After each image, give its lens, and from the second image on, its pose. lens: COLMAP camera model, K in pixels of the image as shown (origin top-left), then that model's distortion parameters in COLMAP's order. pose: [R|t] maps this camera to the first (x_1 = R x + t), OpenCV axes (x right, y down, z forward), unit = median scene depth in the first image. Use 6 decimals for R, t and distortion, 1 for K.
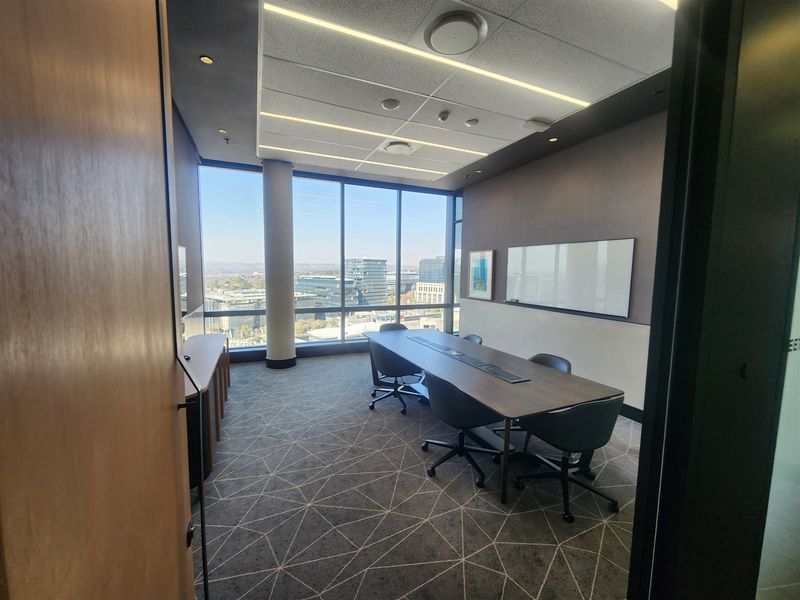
lens RADIAL K [[334.4, 0, 400.0], [0, 334.4, 300.0], [0, 0, 1]] dist [-0.014201, 0.000037]
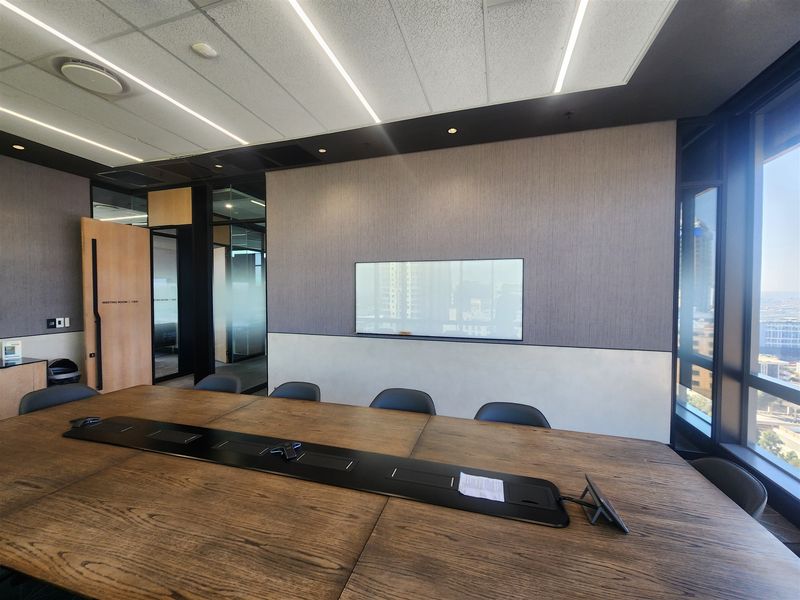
lens RADIAL K [[334.4, 0, 400.0], [0, 334.4, 300.0], [0, 0, 1]] dist [-0.014201, 0.000037]
pose [[0.644415, -0.024993, 0.764267, -0.130356], [0.080227, 0.996160, -0.035069, -0.026831], [-0.760455, 0.083913, 0.643946, 0.312493]]
